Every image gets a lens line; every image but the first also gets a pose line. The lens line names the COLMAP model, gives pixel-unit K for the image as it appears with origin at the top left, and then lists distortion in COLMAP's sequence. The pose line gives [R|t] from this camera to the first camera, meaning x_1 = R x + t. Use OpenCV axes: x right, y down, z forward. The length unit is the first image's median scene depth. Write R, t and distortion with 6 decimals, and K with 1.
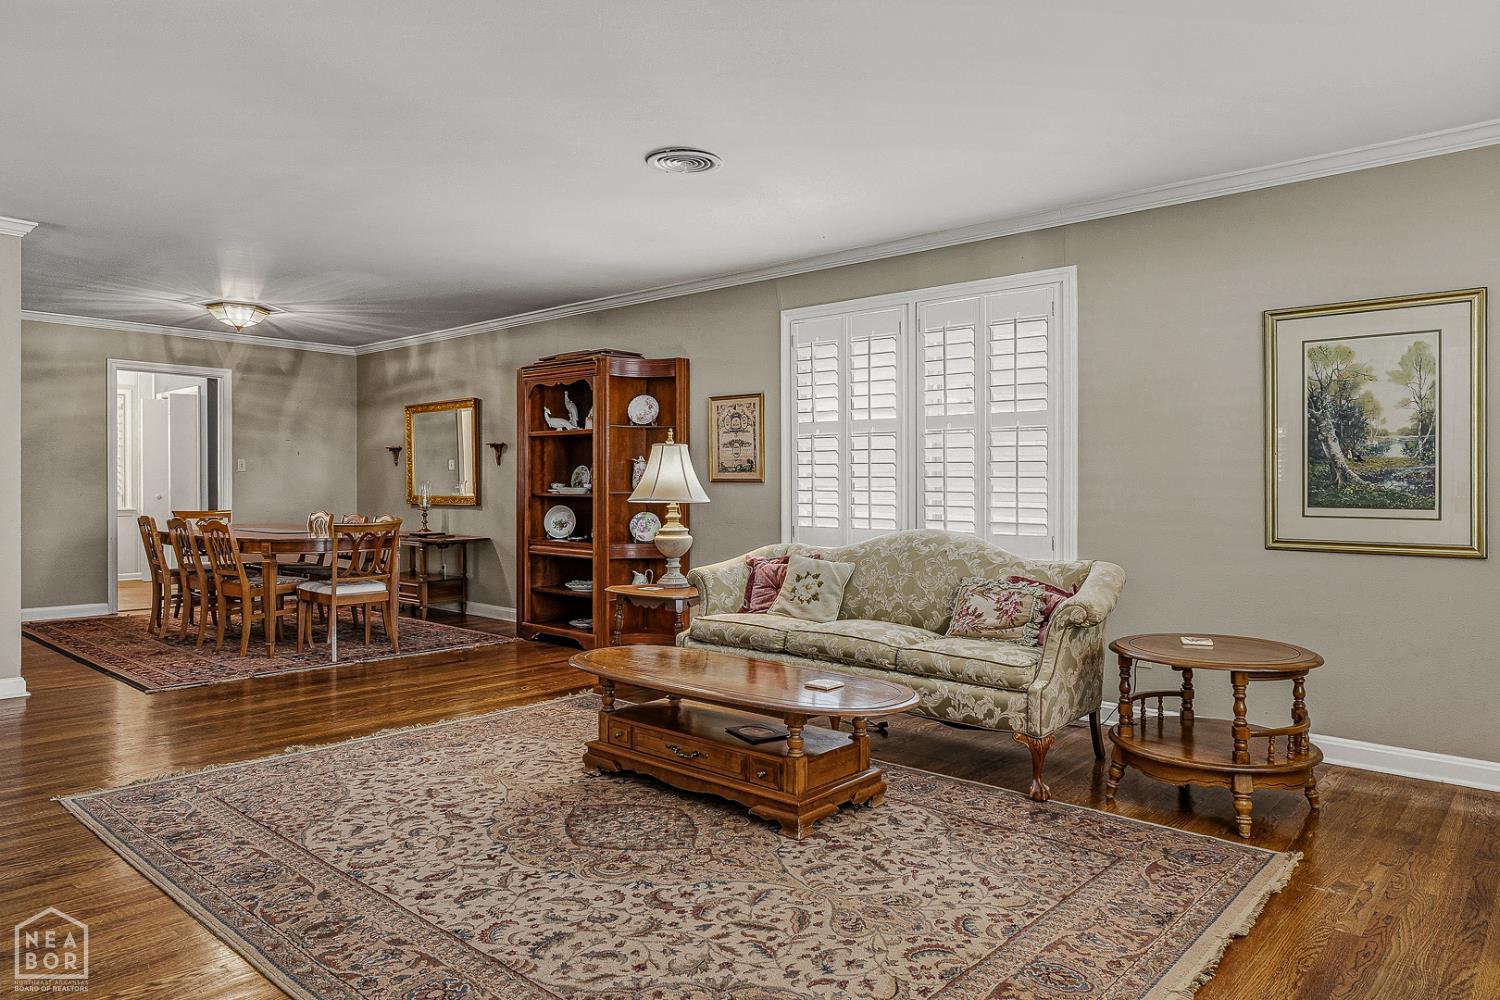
lens RADIAL K [[946.7, 0, 754.4], [0, 946.7, 488.9], [0, 0, 1]] dist [-0.002514, -0.002965]
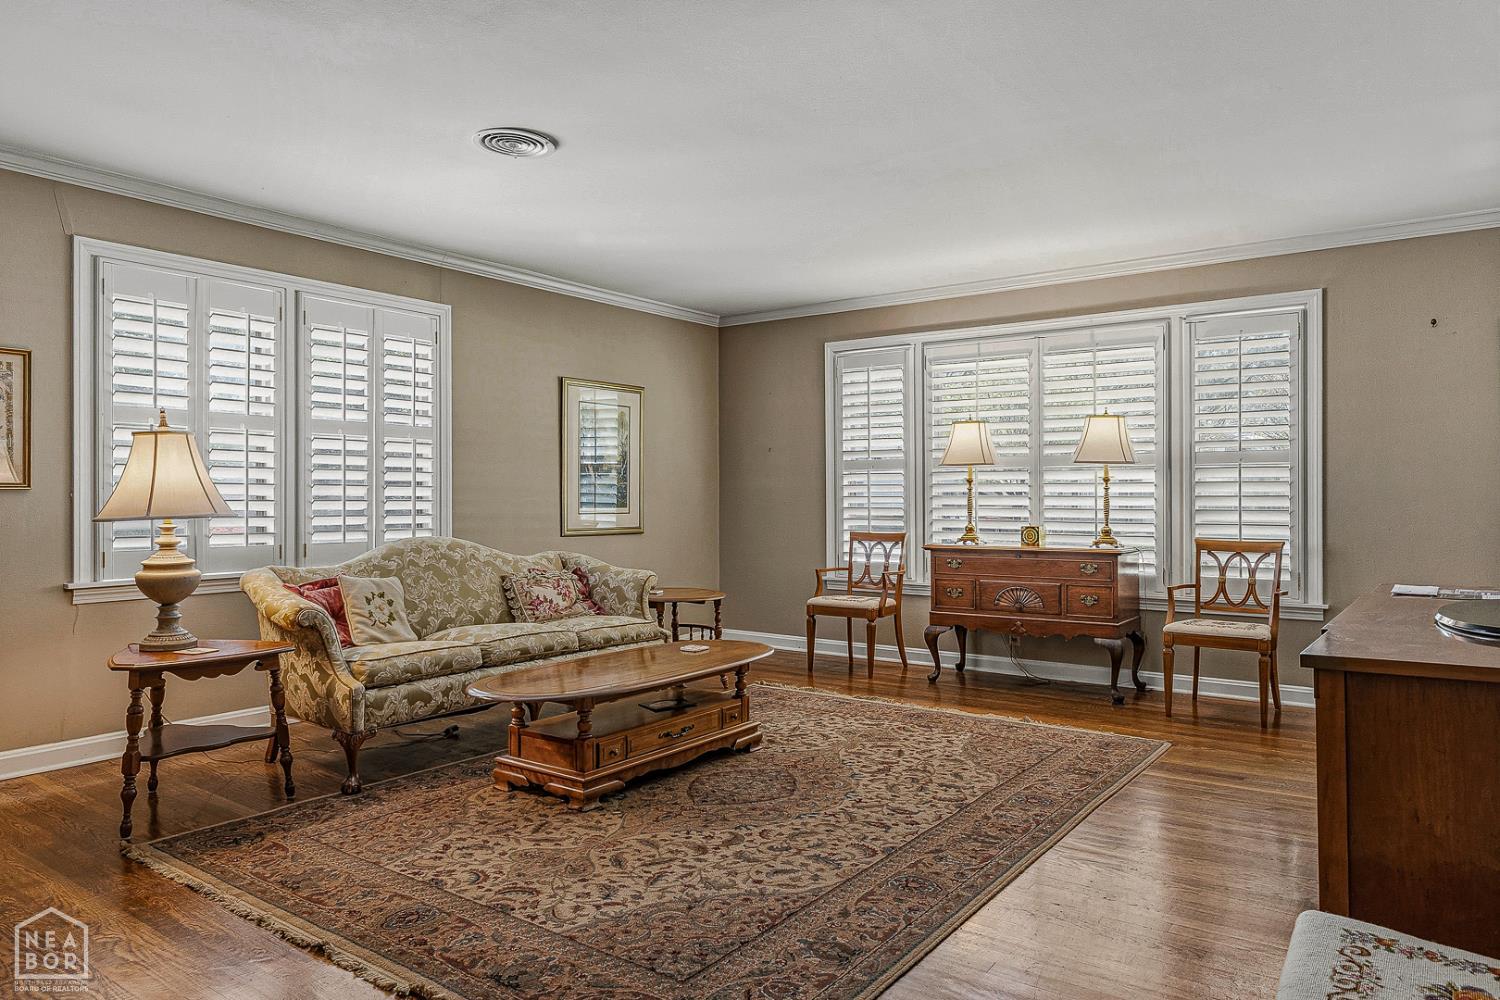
lens RADIAL K [[990.8, 0, 756.8], [0, 990.8, 496.2], [0, 0, 1]] dist [0.000520, -0.000541]
pose [[-0.098029, -0.004643, 0.995173, -1.354816], [0.000802, 0.999988, 0.004744, -0.008883], [-0.995183, 0.001263, -0.098024, 1.104695]]
